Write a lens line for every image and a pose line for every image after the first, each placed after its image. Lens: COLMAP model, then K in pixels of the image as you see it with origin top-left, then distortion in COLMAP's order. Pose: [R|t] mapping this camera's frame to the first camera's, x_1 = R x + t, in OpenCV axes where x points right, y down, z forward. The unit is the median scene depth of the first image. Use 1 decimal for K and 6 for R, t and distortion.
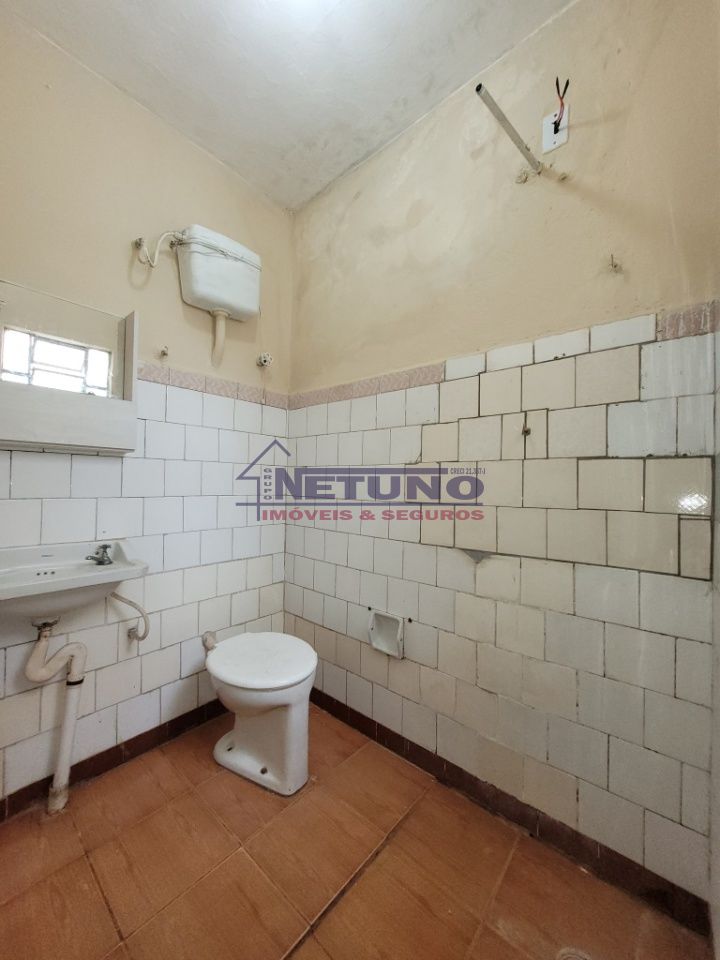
lens RADIAL K [[374.9, 0, 360.0], [0, 374.9, 480.0], [0, 0, 1]] dist [0.000949, -0.000402]
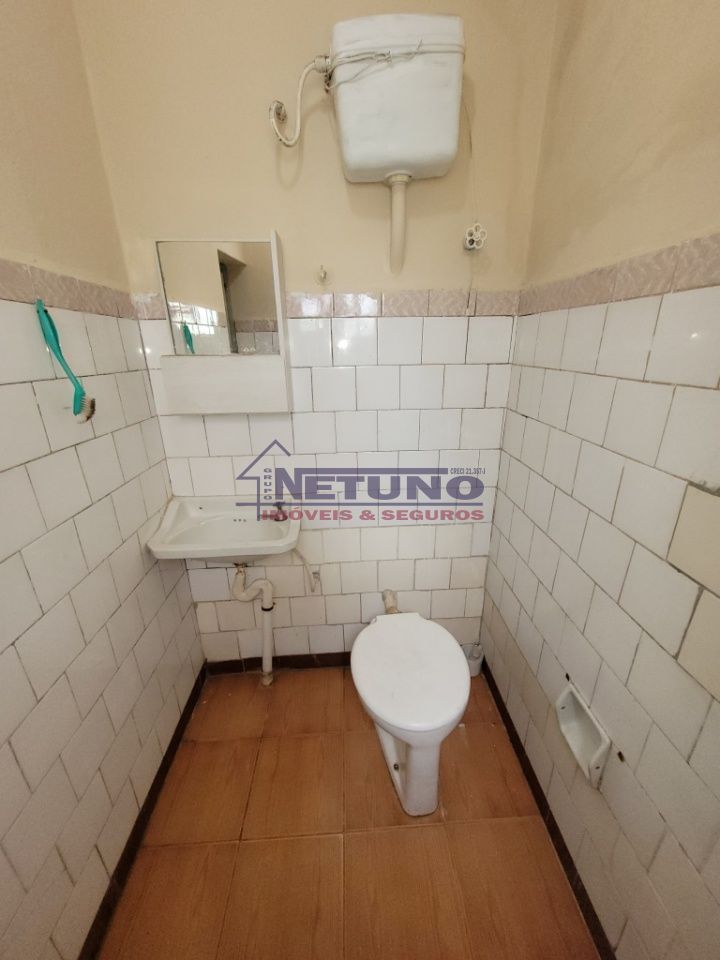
lens RADIAL K [[374.9, 0, 360.0], [0, 374.9, 480.0], [0, 0, 1]] dist [0.000949, -0.000402]
pose [[0.687375, 0.219557, -0.692323, 0.144789], [0.038425, 0.940887, 0.336534, -0.184277], [0.725286, -0.257928, 0.638305, 0.424847]]
